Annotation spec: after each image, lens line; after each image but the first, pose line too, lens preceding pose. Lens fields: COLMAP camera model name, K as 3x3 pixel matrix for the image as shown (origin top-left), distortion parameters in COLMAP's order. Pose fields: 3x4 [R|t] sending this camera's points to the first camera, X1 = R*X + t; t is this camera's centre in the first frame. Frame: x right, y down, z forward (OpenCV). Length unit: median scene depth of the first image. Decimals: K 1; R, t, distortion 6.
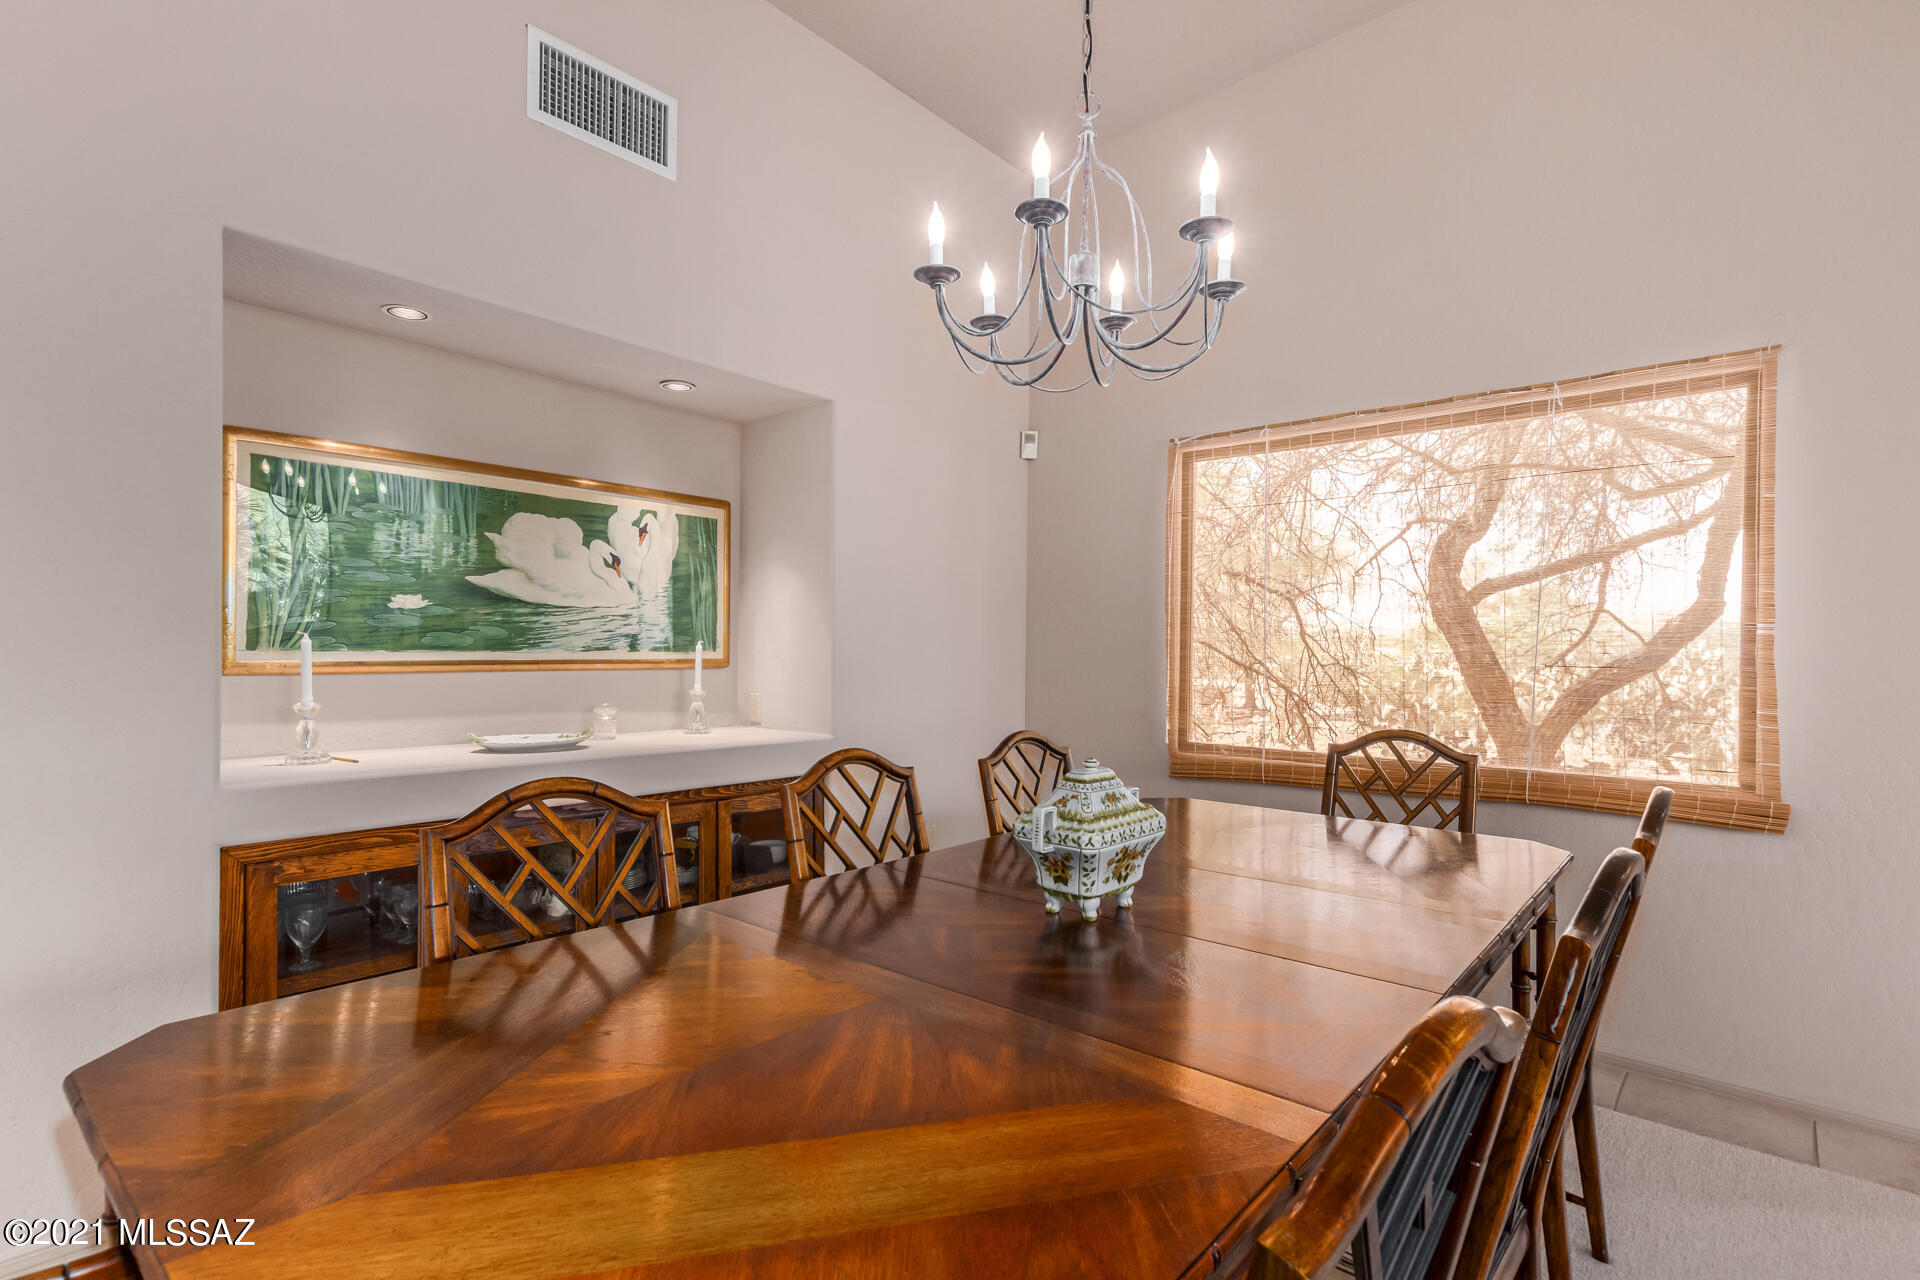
lens RADIAL K [[924.8, 0, 960.8], [0, 924.8, 663.5], [0, 0, 1]] dist [-0.000170, -0.018321]
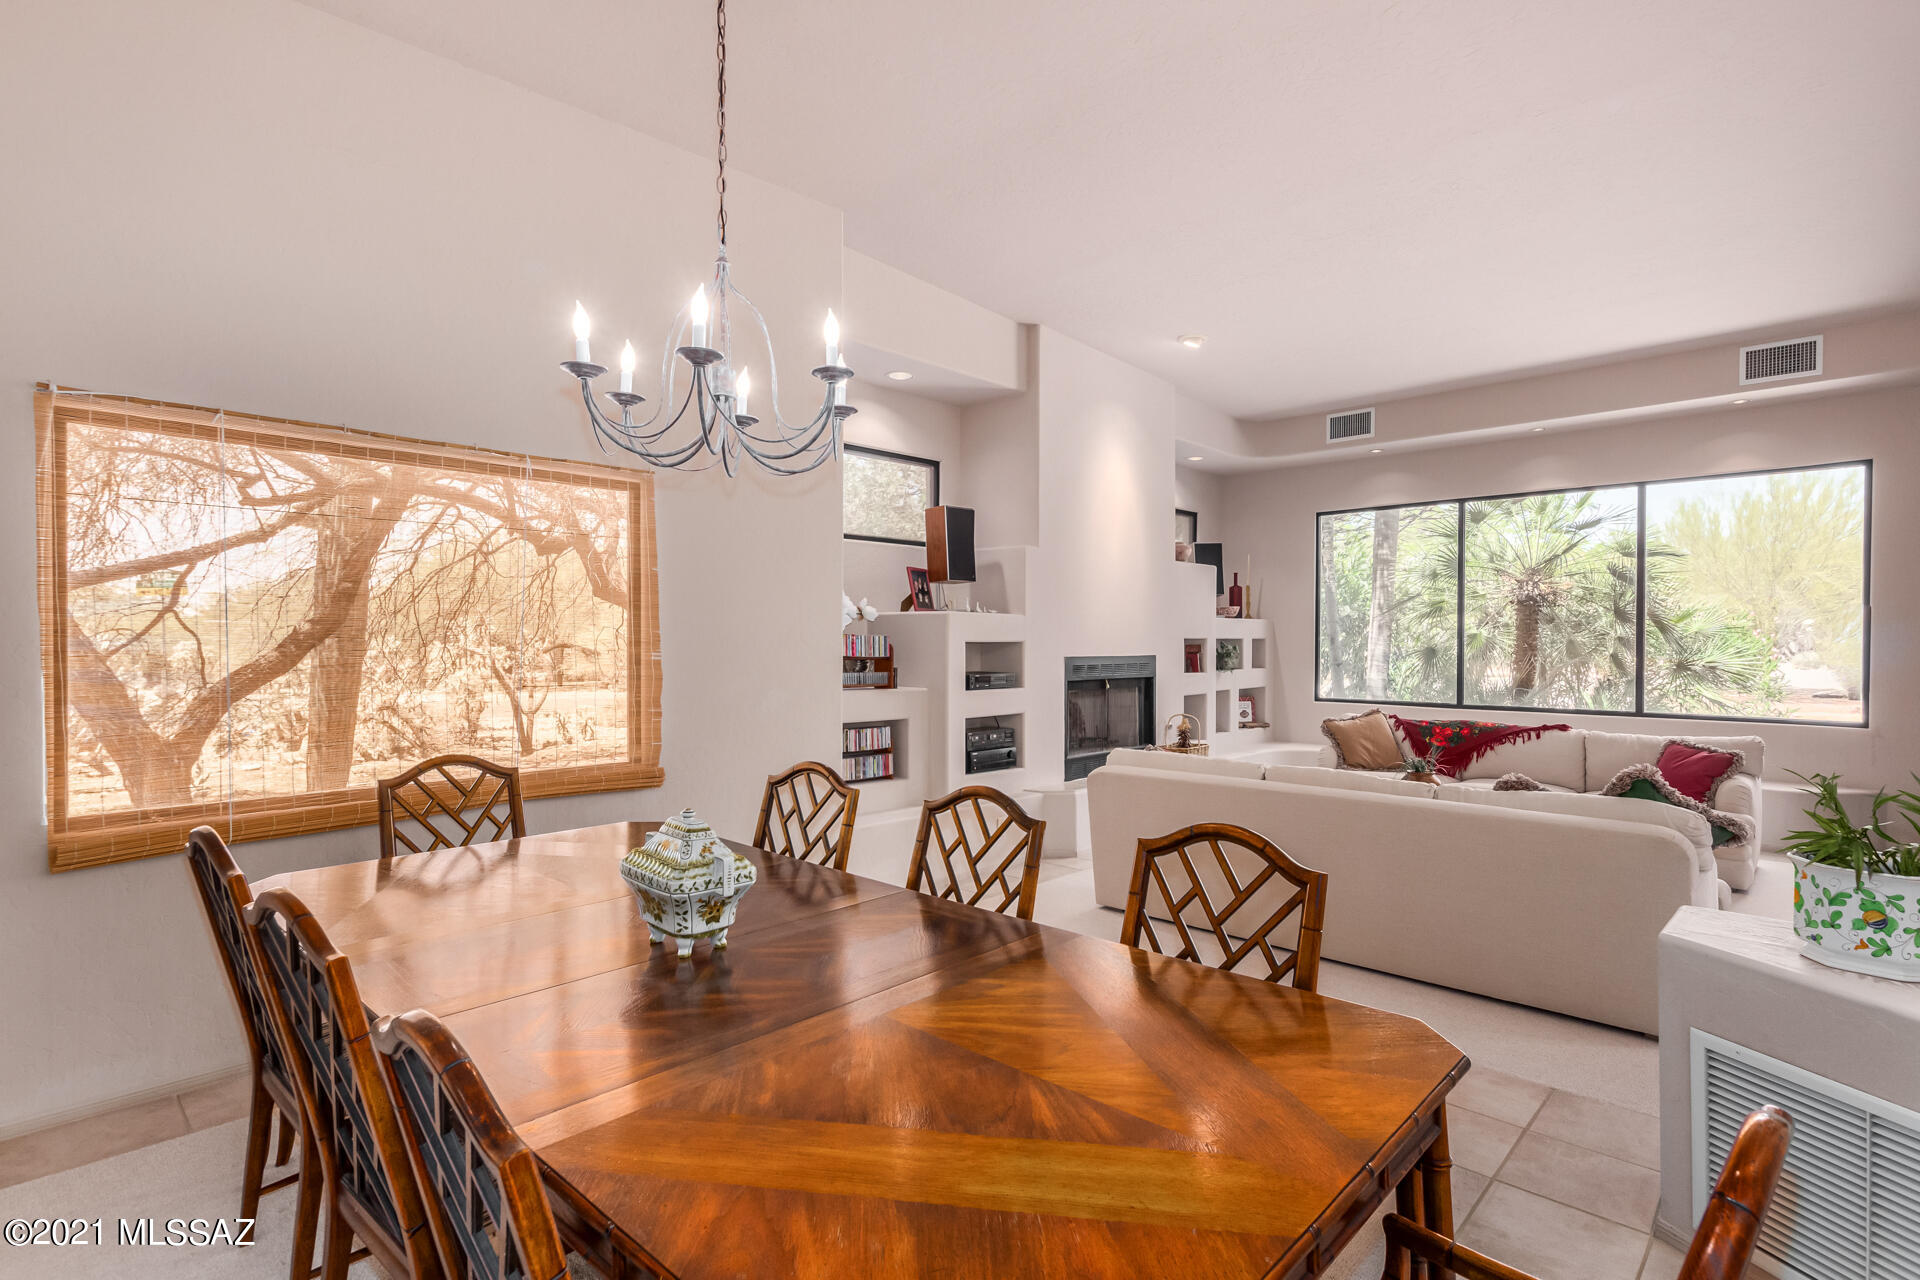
lens RADIAL K [[938.3, 0, 954.7], [0, 938.3, 646.4], [0, 0, 1]] dist [0.002516, -0.000204]
pose [[0.049183, -0.017284, 0.998640, -0.545326], [0.017225, 0.999716, 0.016454, -0.057302], [-0.998641, 0.016392, 0.049466, 0.356072]]
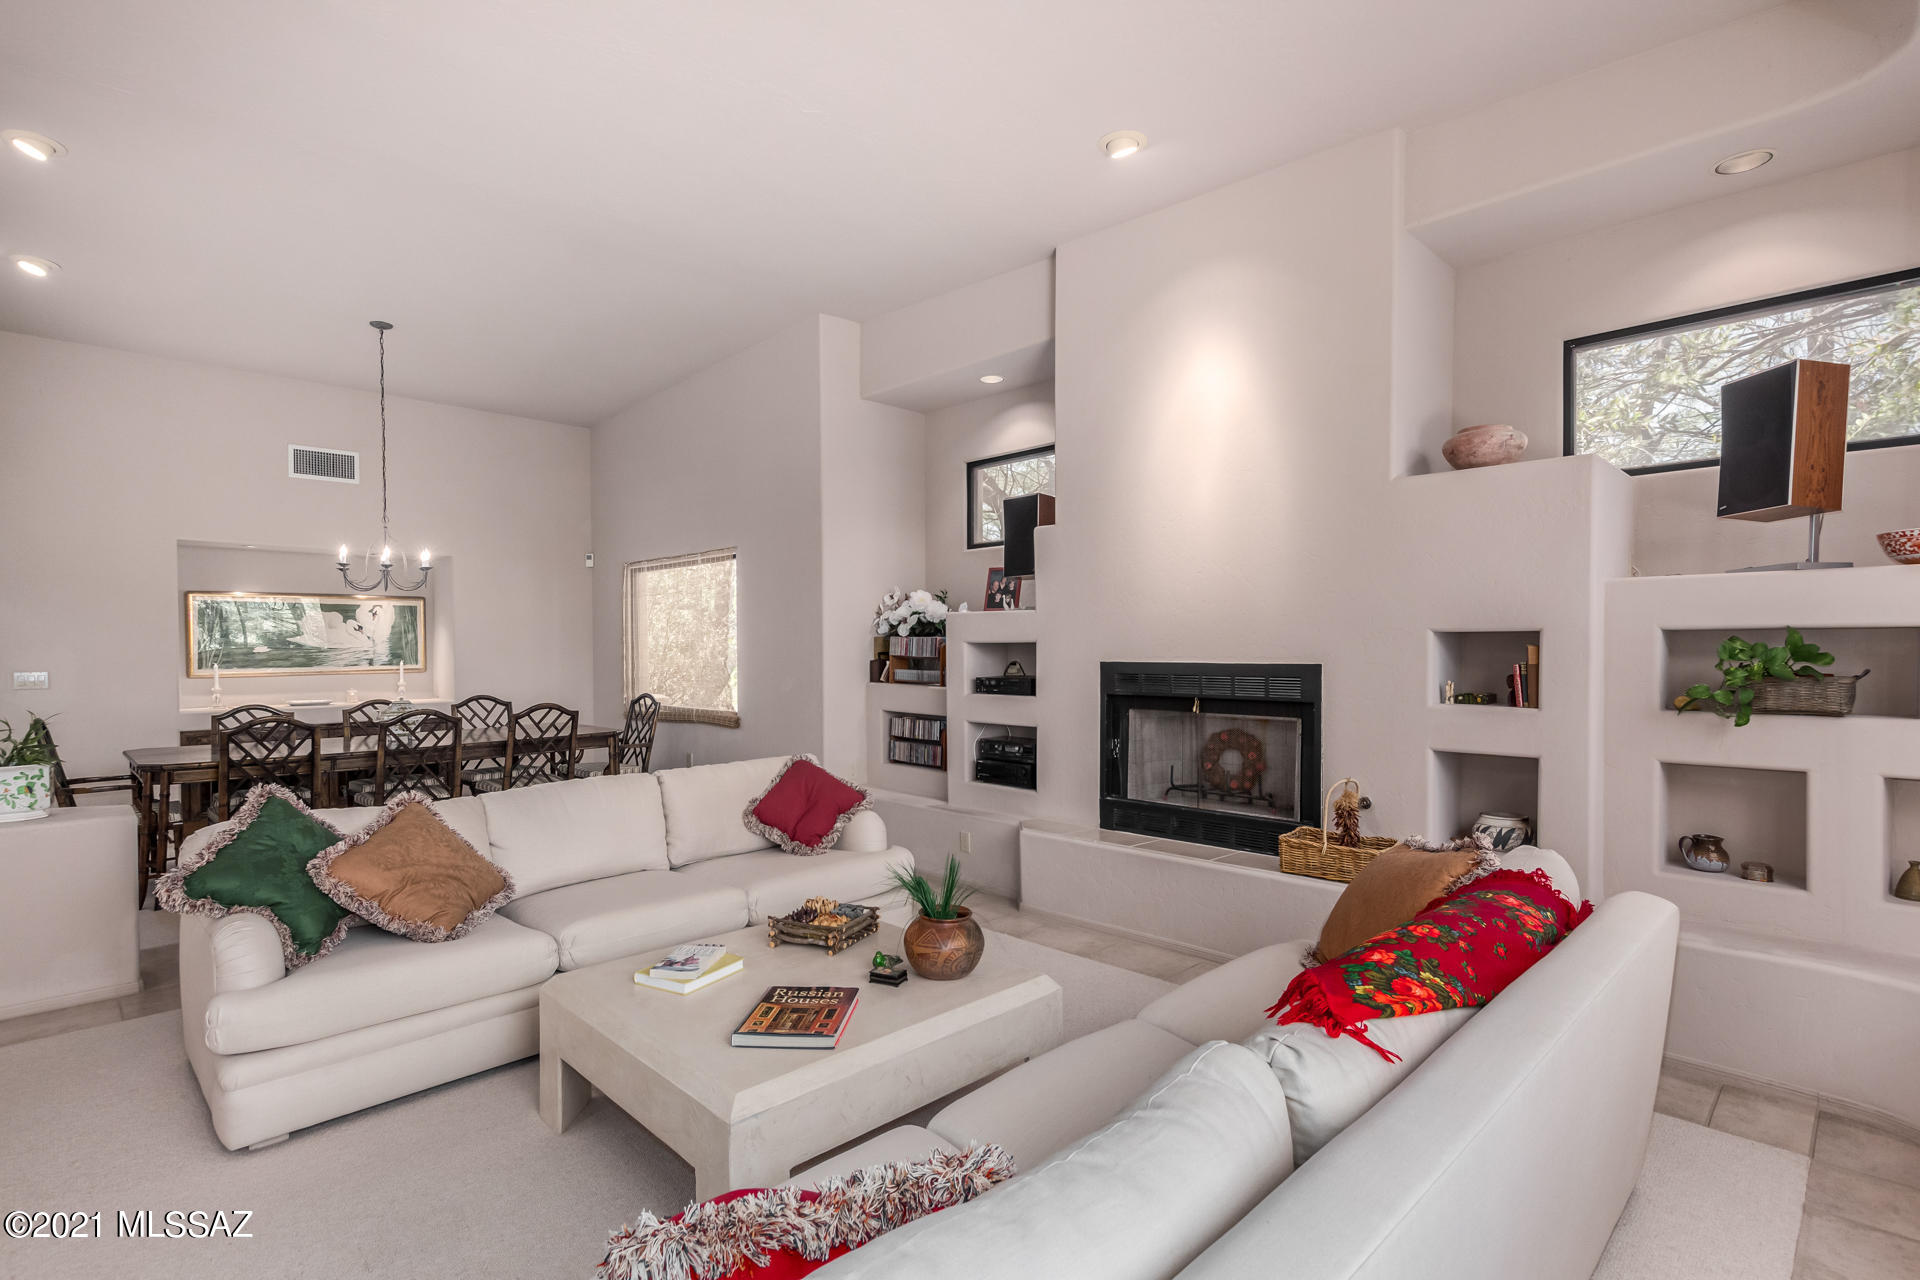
lens RADIAL K [[926.4, 0, 955.2], [0, 926.4, 653.7], [0, 0, 1]] dist [0.012704, 0.000379]
pose [[0.996773, -0.016937, -0.078470, 1.433949], [0.016270, 0.999826, -0.009121, 0.001504], [0.078611, 0.007814, 0.996875, -1.351701]]
